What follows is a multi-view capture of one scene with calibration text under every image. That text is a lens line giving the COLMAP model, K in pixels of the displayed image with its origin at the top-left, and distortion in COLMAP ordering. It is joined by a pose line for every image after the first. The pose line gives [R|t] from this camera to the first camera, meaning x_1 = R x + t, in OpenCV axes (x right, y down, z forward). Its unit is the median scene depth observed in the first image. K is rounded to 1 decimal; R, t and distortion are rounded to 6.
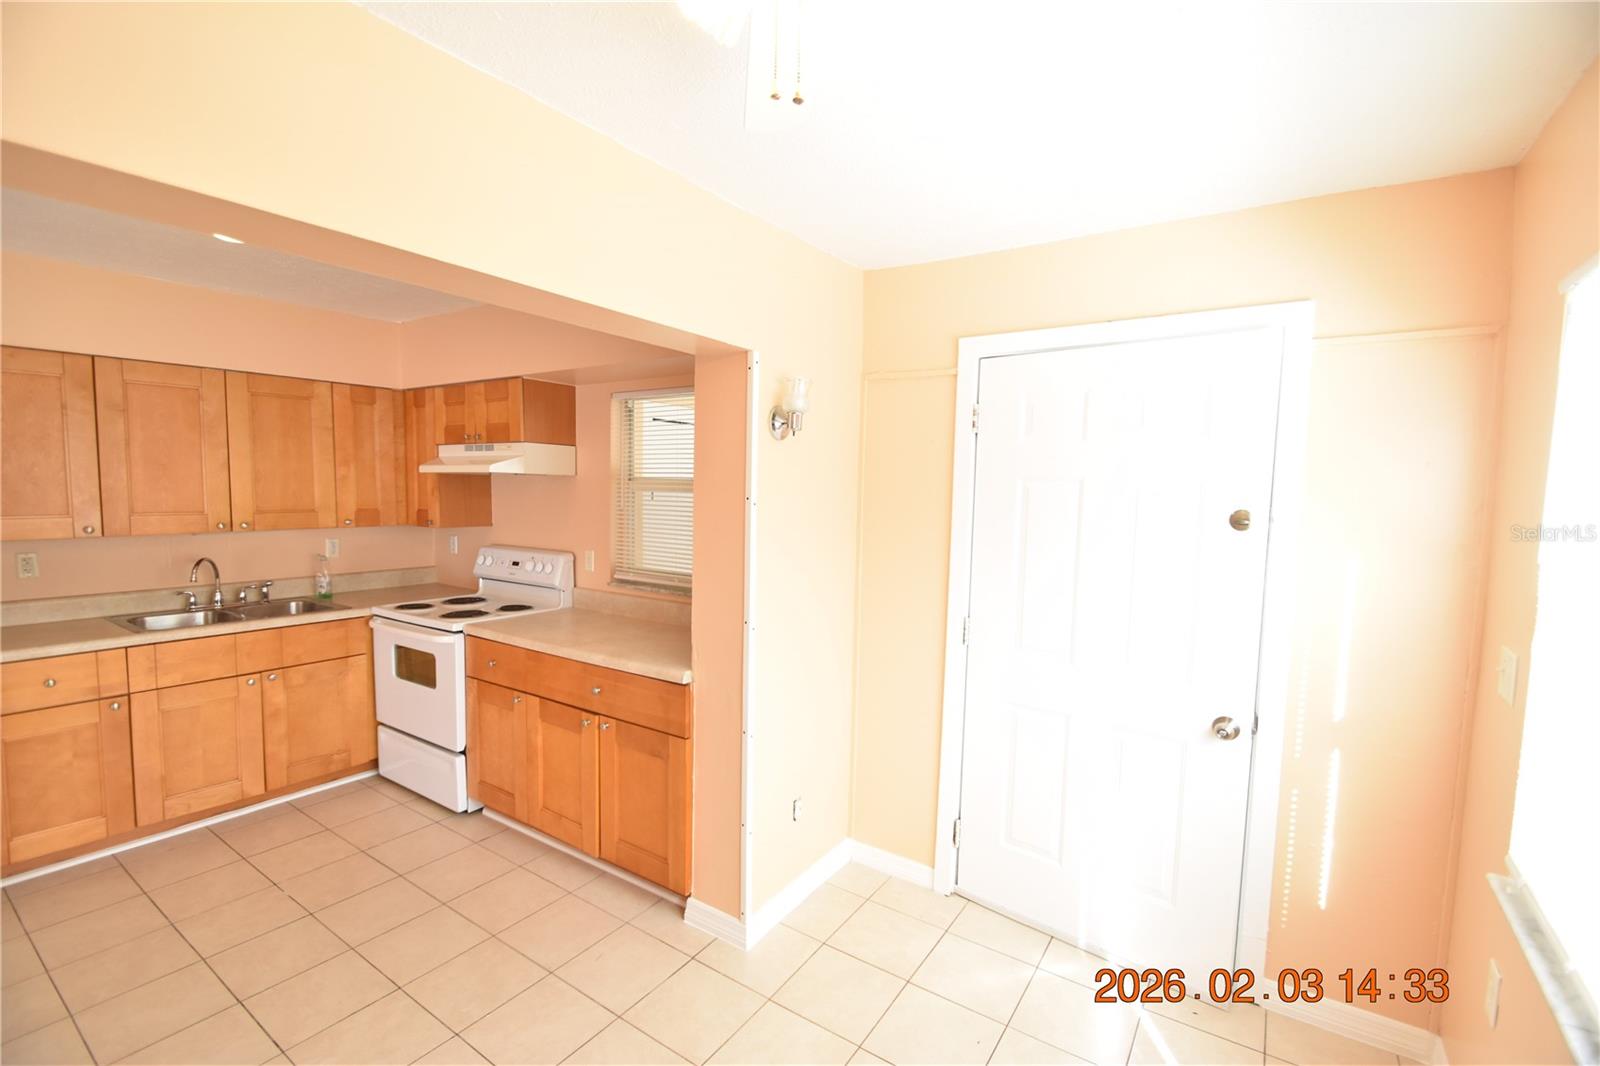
lens RADIAL K [[702.5, 0, 797.0], [0, 702.5, 541.7], [0, 0, 1]] dist [0.017957, -0.019166]
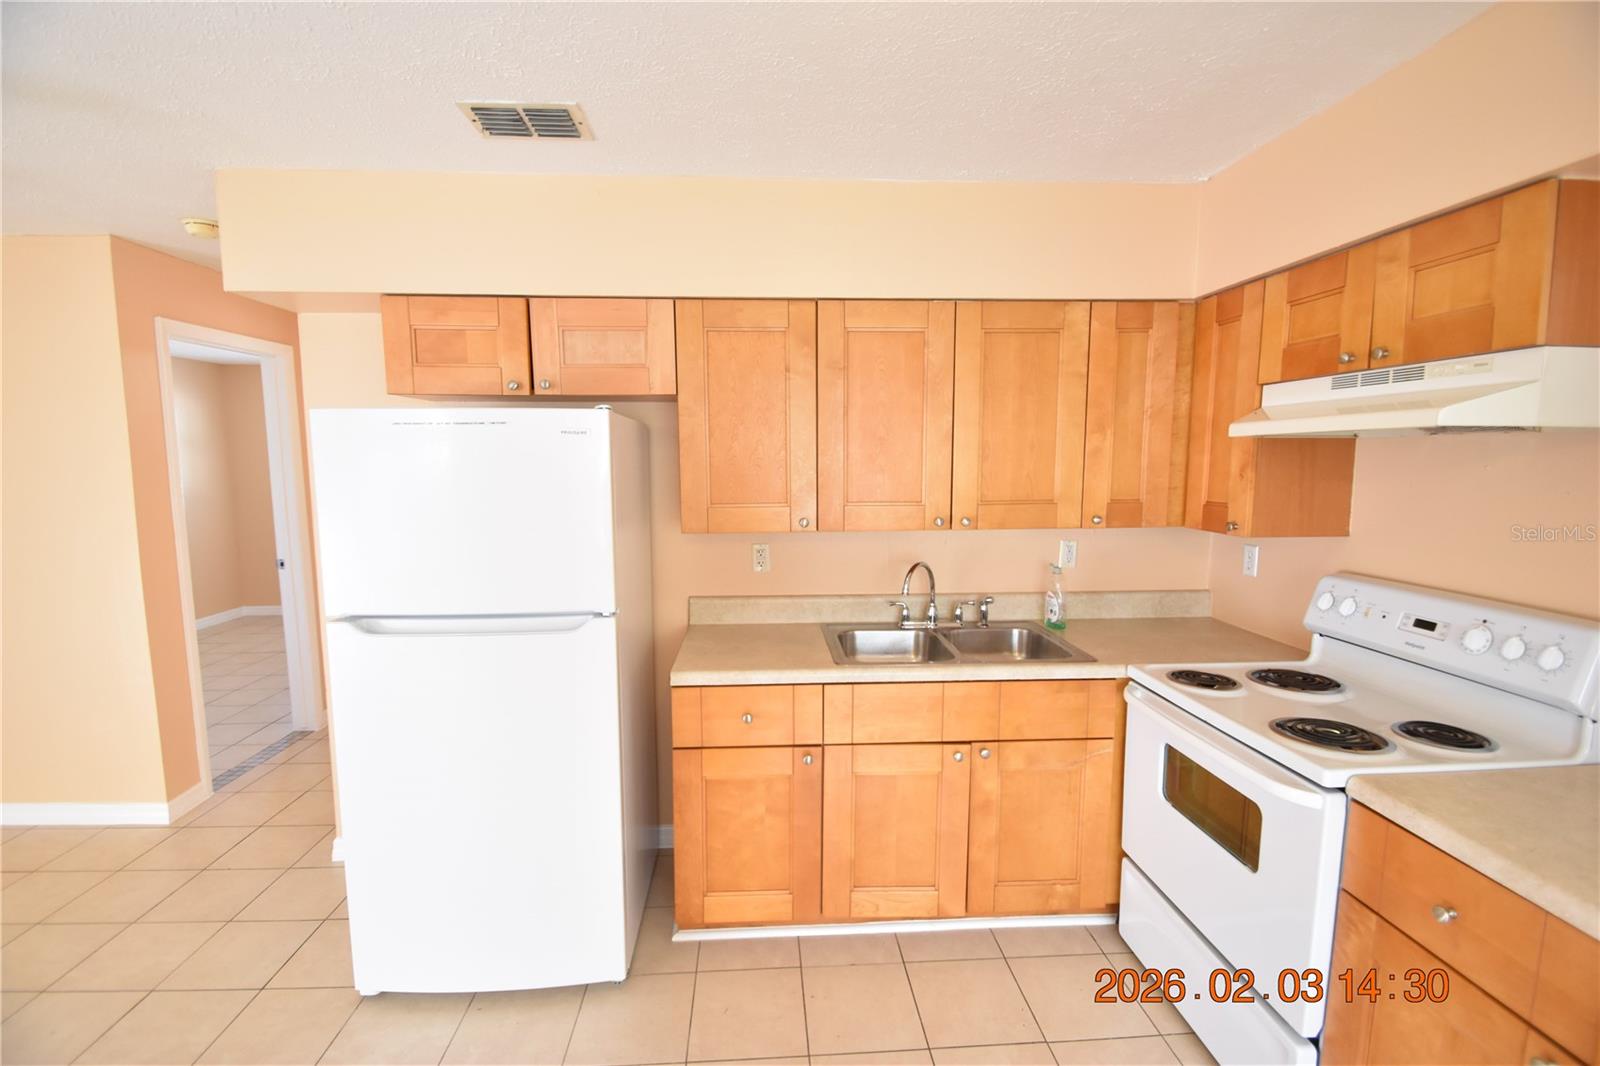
lens RADIAL K [[702.5, 0, 797.0], [0, 702.5, 541.7], [0, 0, 1]] dist [0.017957, -0.019166]
pose [[0.613249, 0.073409, -0.786471, -0.314224], [-0.047638, 0.997297, 0.055942, -0.032682], [0.788451, 0.003160, 0.615089, 0.411215]]
